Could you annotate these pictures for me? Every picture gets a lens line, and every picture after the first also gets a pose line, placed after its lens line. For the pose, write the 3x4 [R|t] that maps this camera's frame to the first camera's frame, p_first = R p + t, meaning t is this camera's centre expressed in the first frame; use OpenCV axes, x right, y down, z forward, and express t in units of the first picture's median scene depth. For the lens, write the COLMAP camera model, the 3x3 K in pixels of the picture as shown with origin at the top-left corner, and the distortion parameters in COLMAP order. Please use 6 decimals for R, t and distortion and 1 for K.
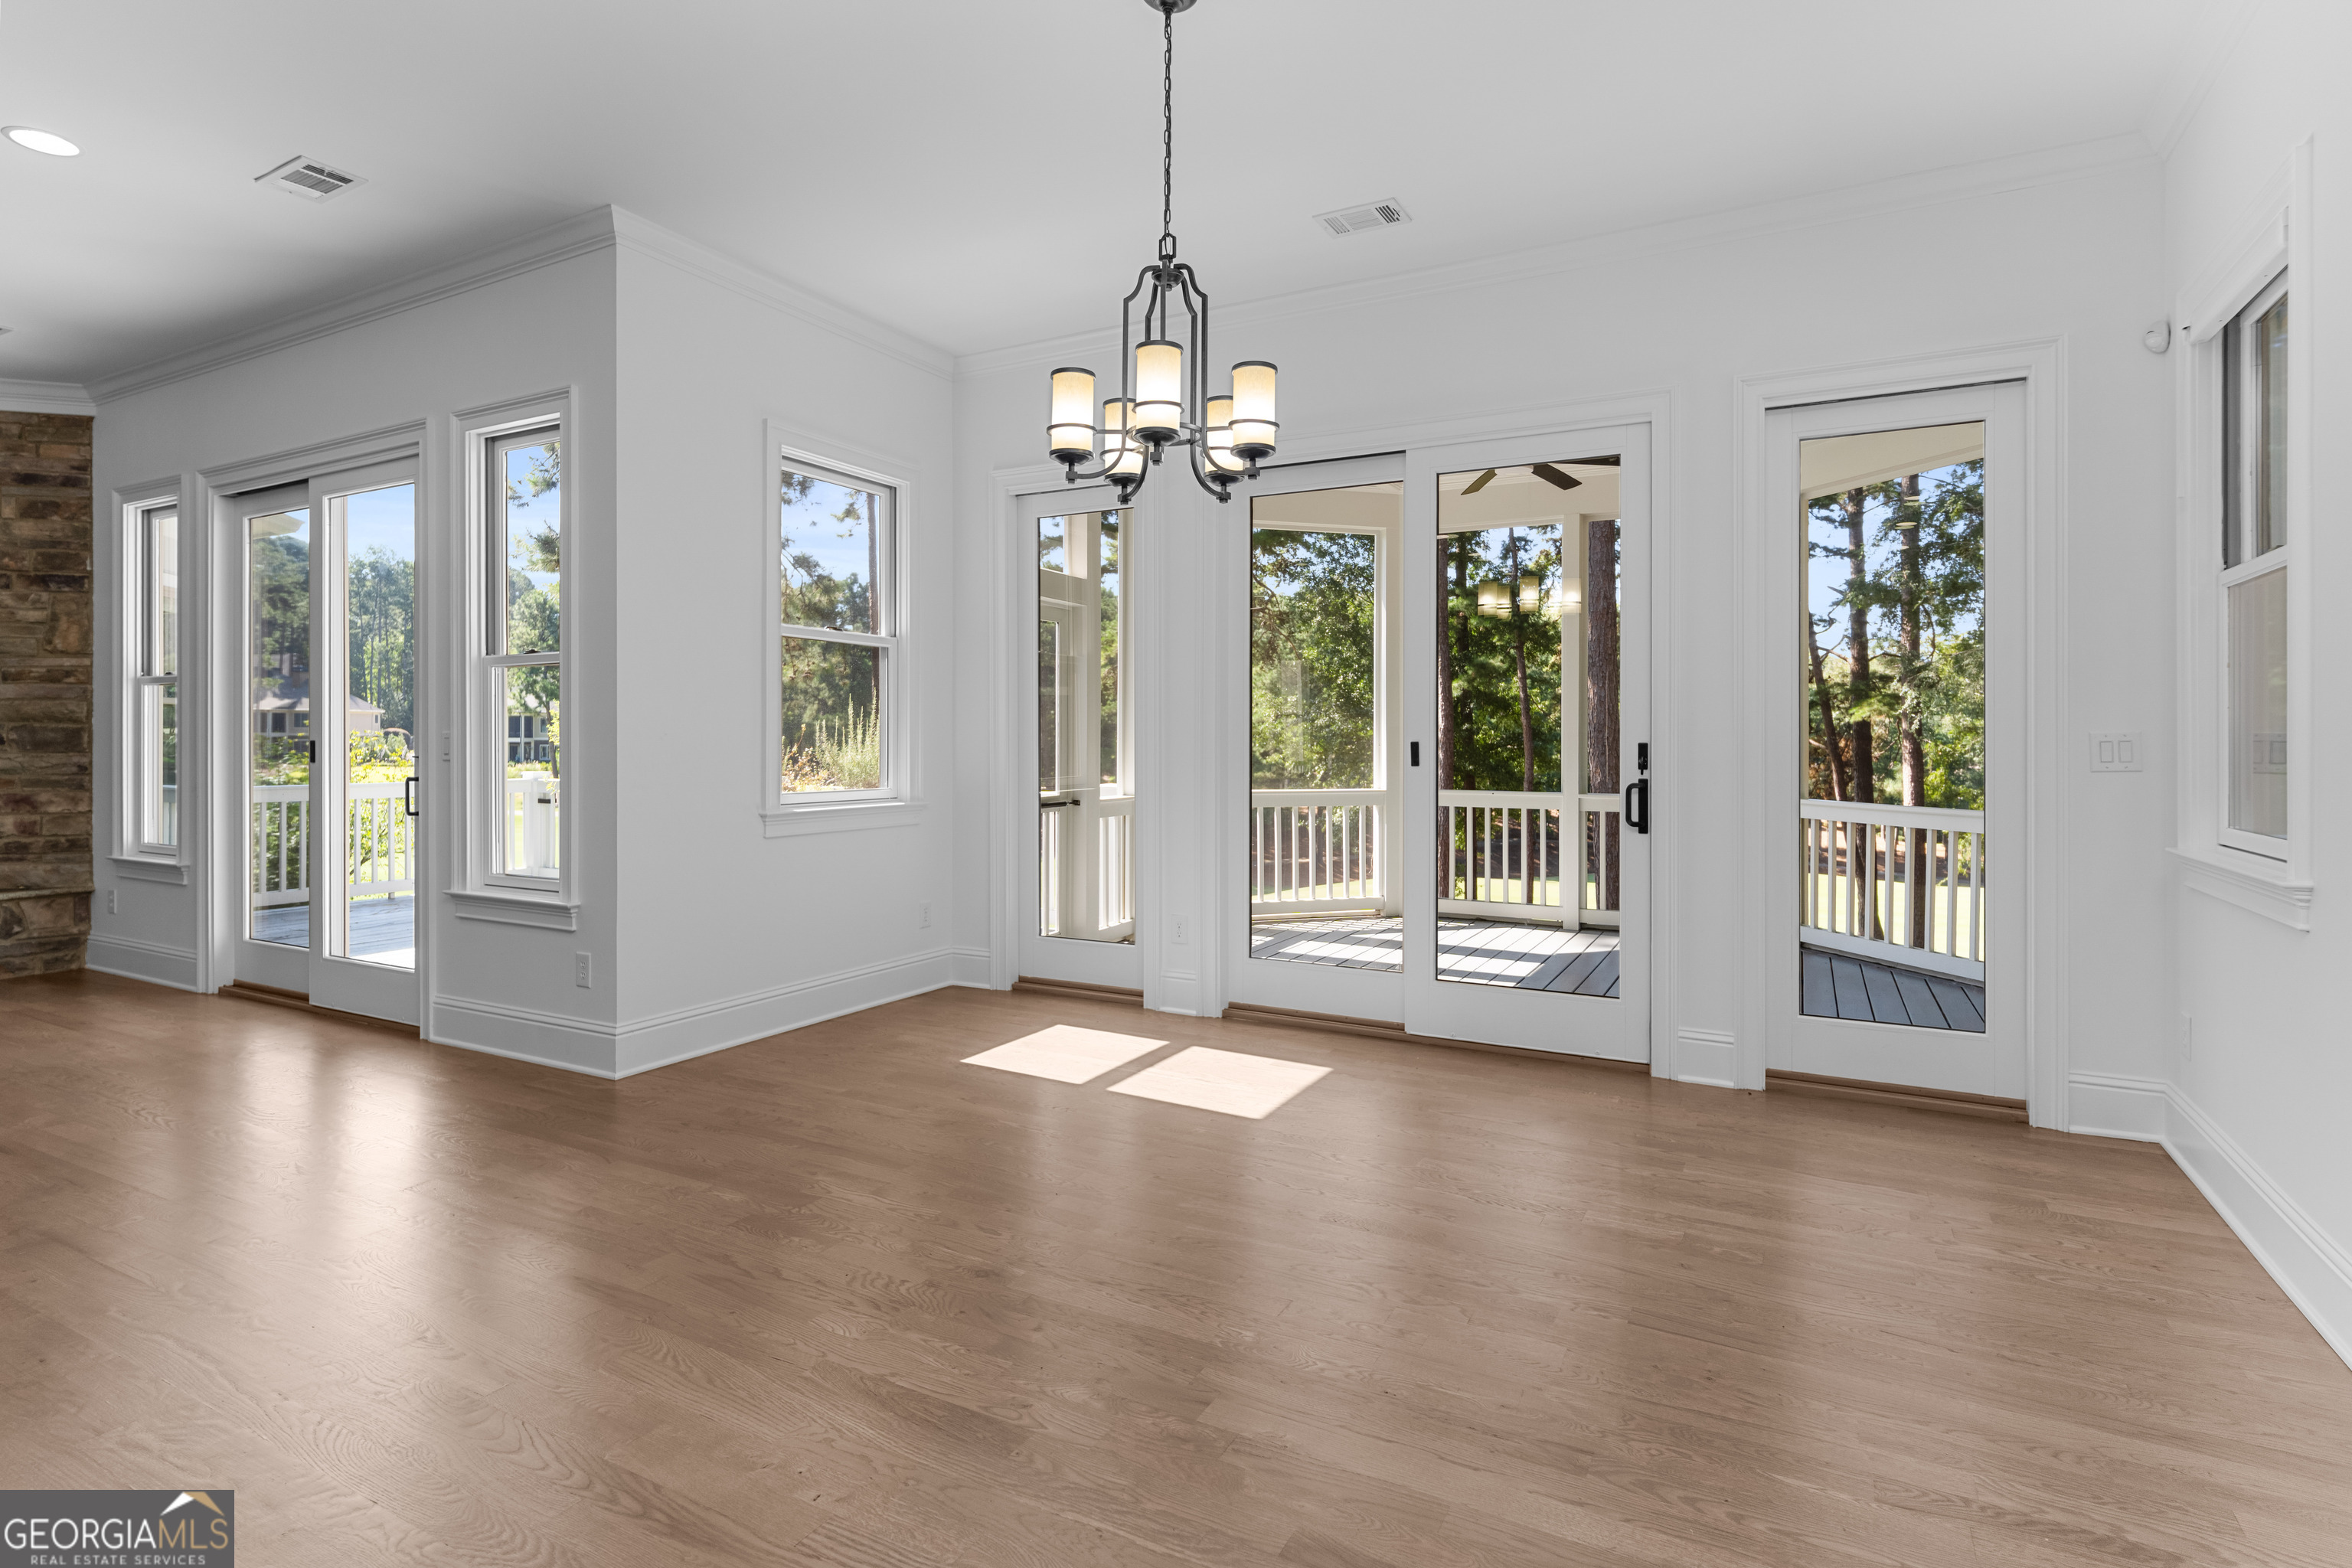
lens RADIAL K [[1158.7, 0, 1143.9], [0, 1158.7, 740.7], [0, 0, 1]] dist [0.005797, -0.001705]
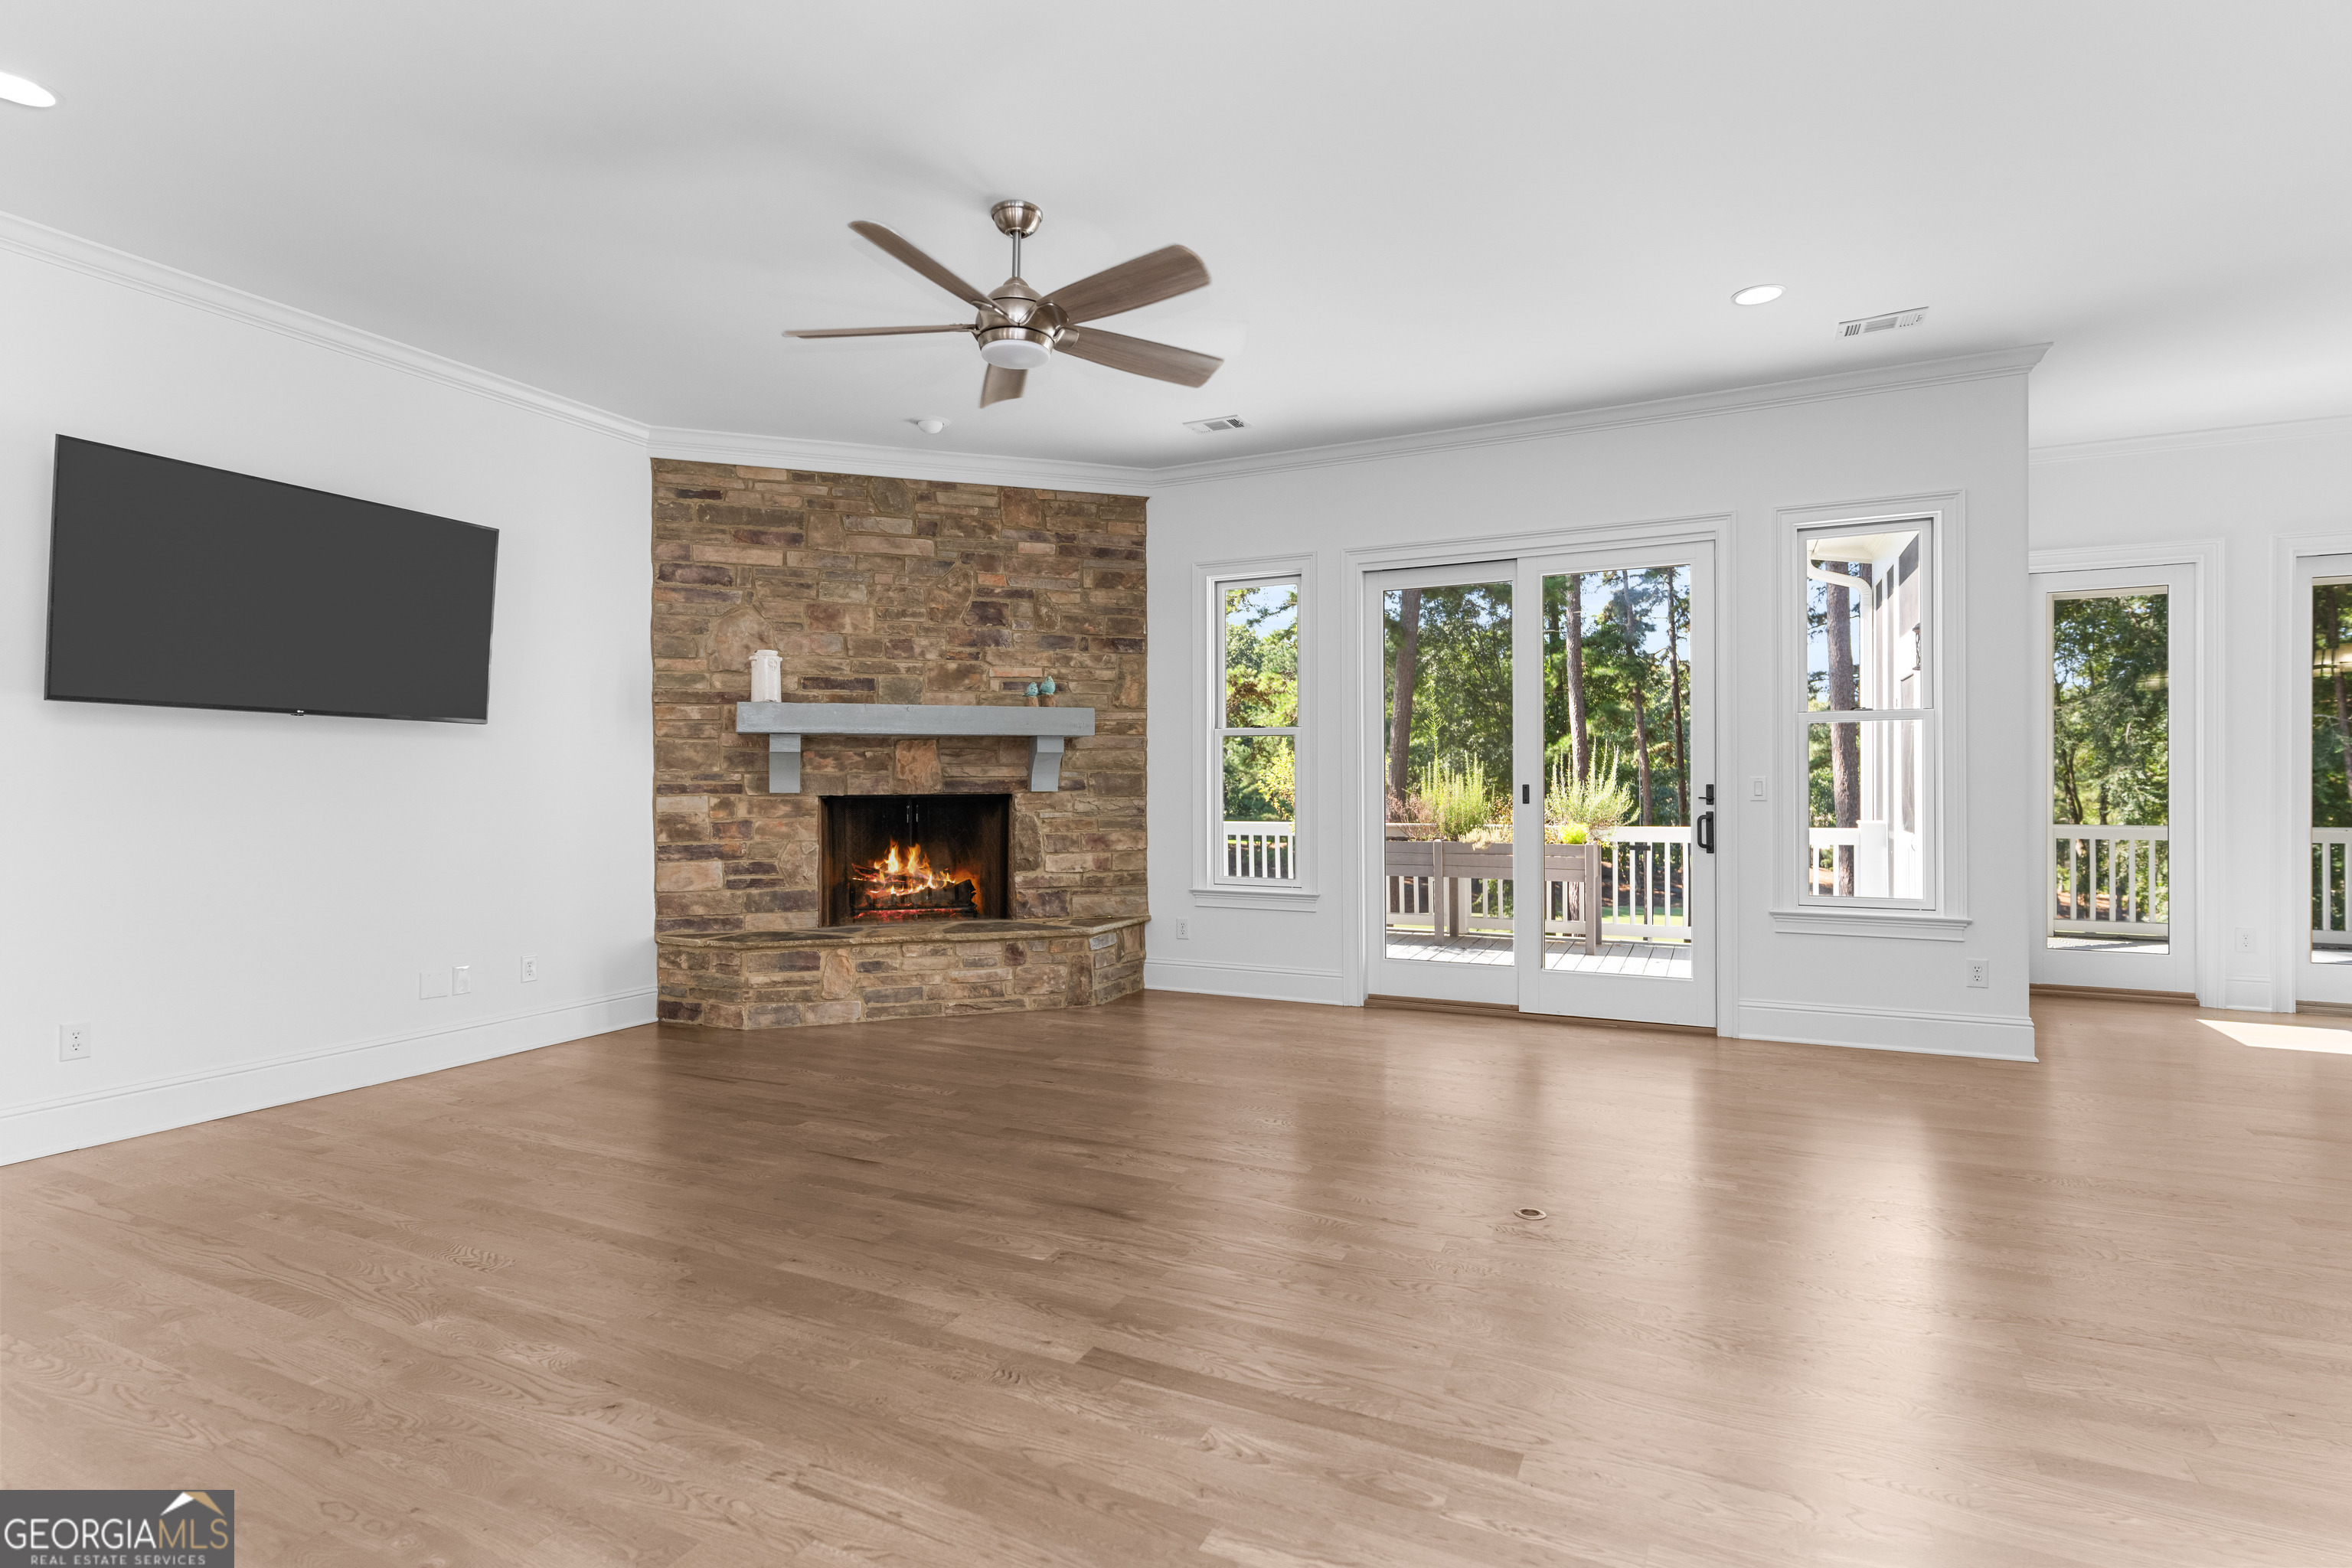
lens RADIAL K [[1158.7, 0, 1169.6], [0, 1158.7, 782.2], [0, 0, 1]] dist [0.005797, -0.001705]
pose [[0.998778, -0.004367, 0.049229, -0.943151], [0.004274, 0.999989, 0.001997, -0.005728], [-0.049238, -0.001785, 0.998786, -0.119250]]
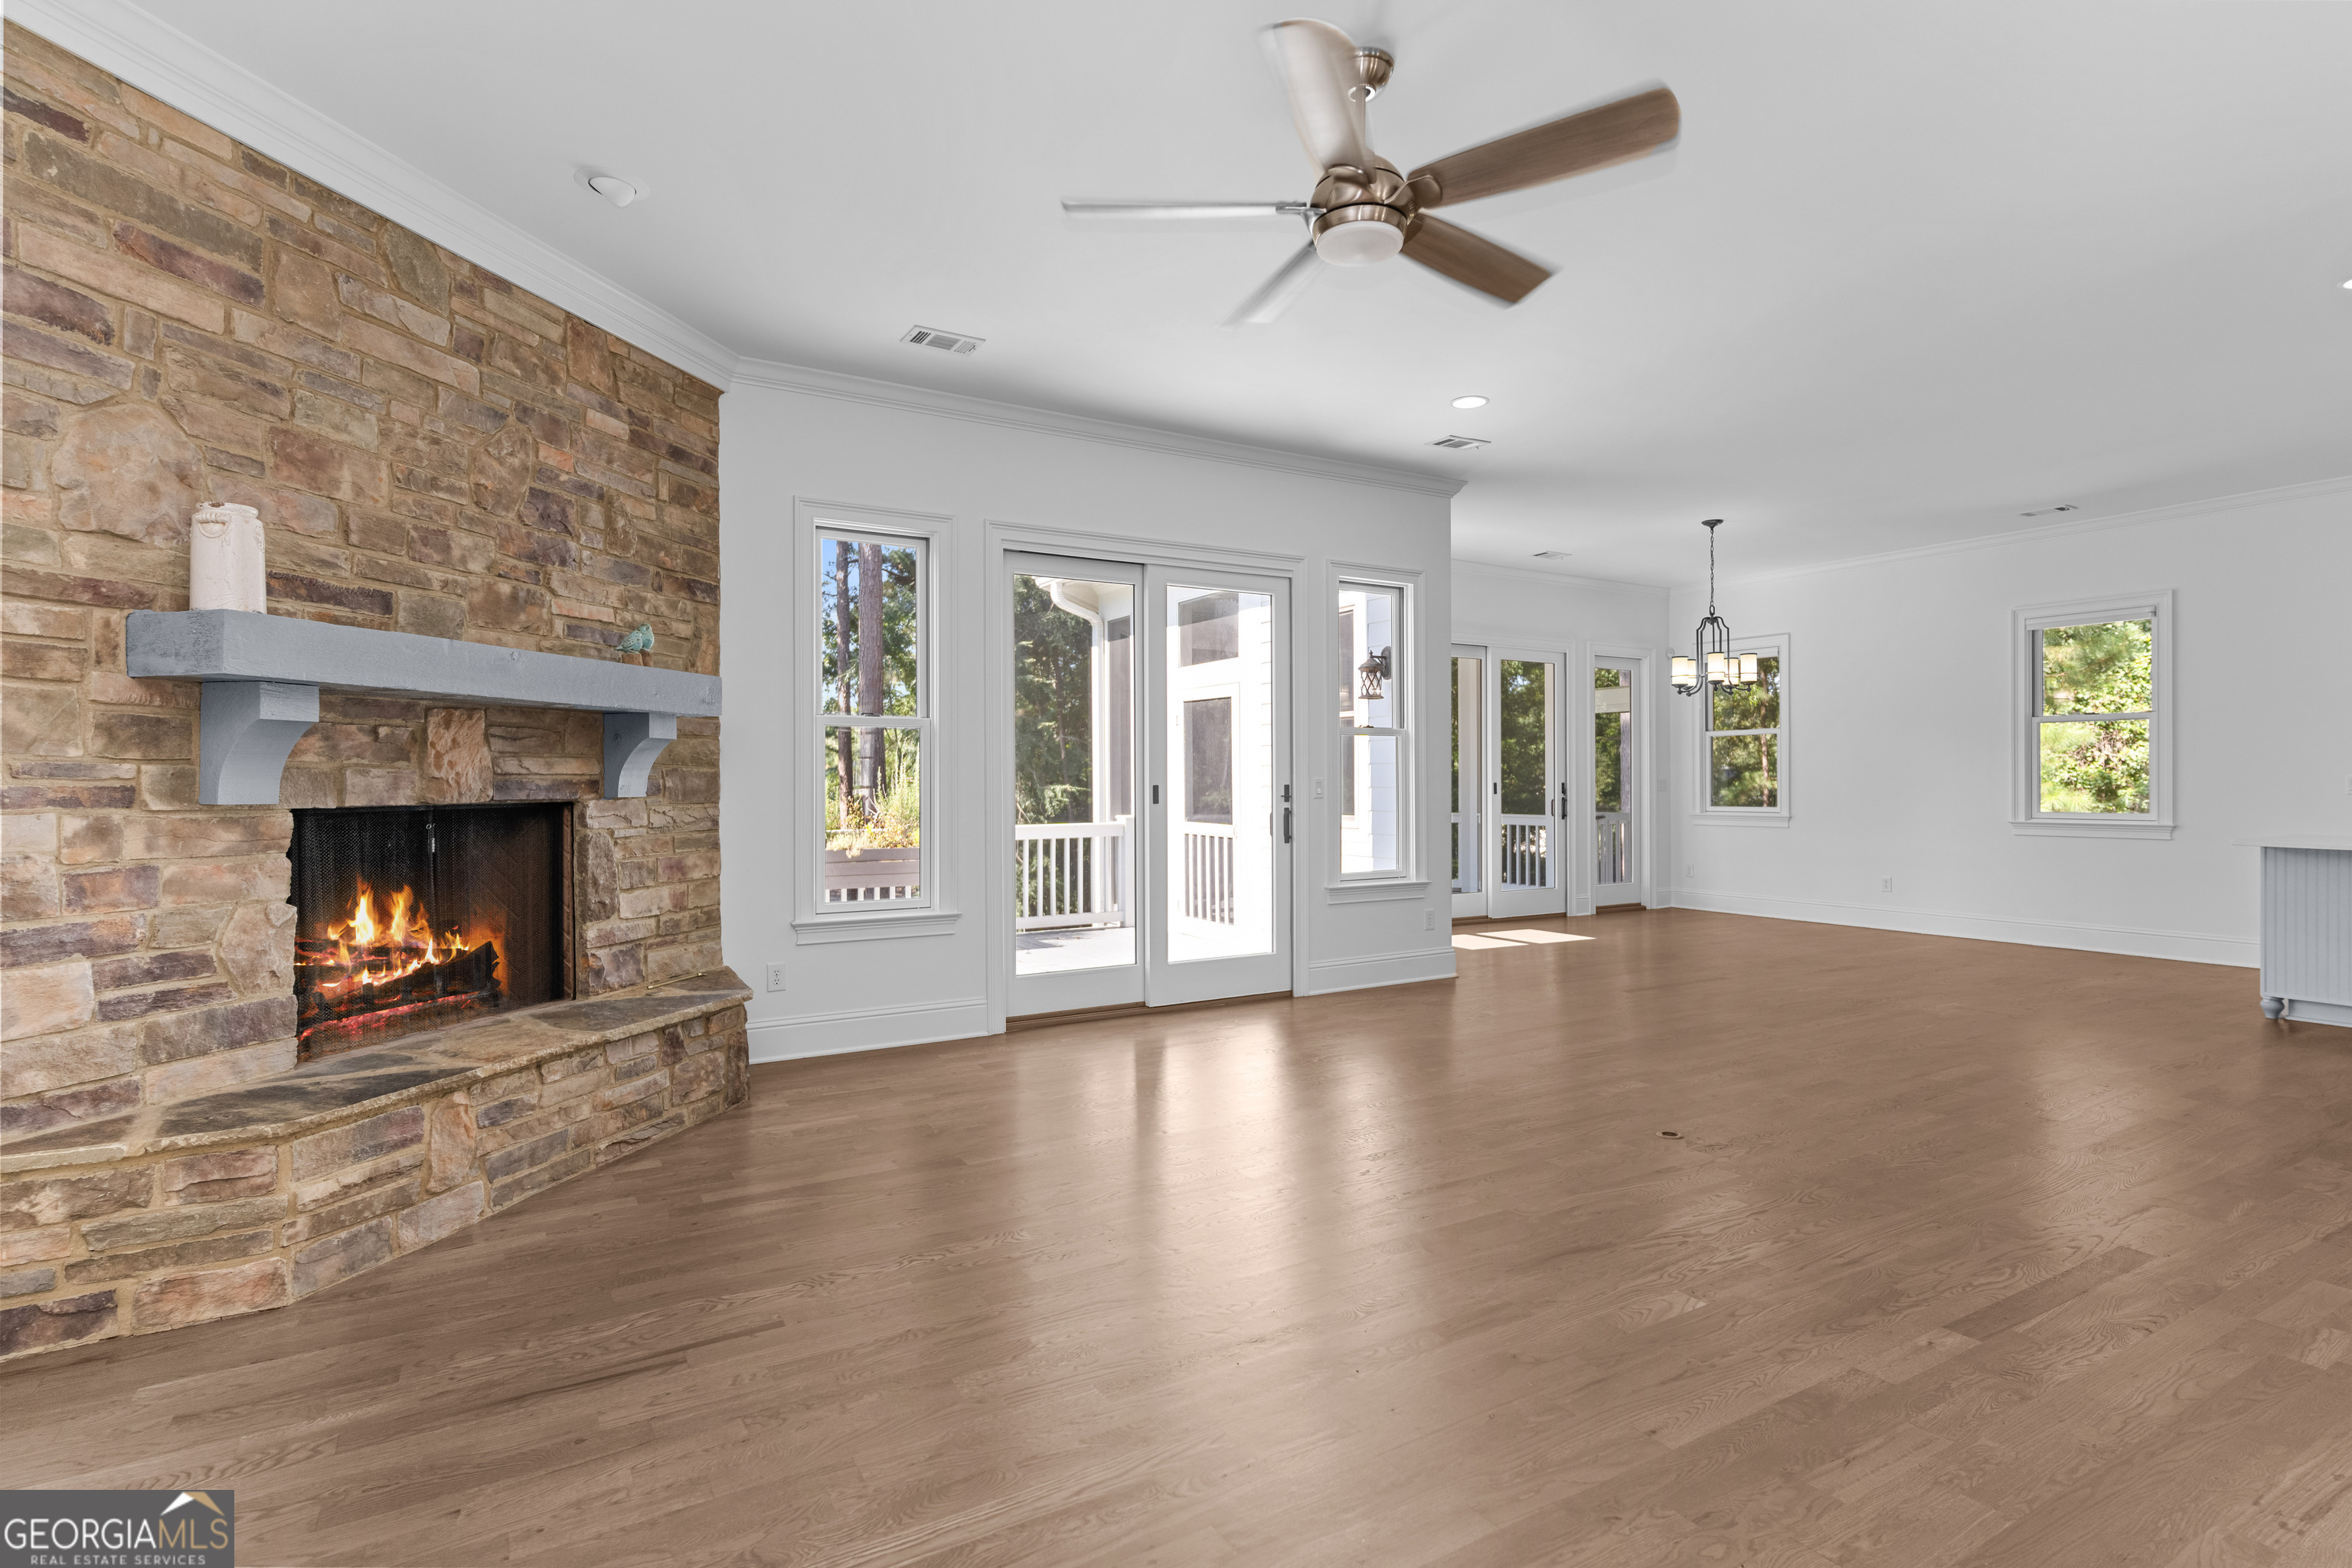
lens RADIAL K [[1158.7, 0, 1171.3], [0, 1158.7, 786.8], [0, 0, 1]] dist [0.005797, -0.001705]
pose [[0.506861, -0.006349, 0.862005, -1.453194], [0.003332, 0.999980, 0.005406, -0.004706], [-0.862022, 0.000132, 0.506872, 0.317661]]
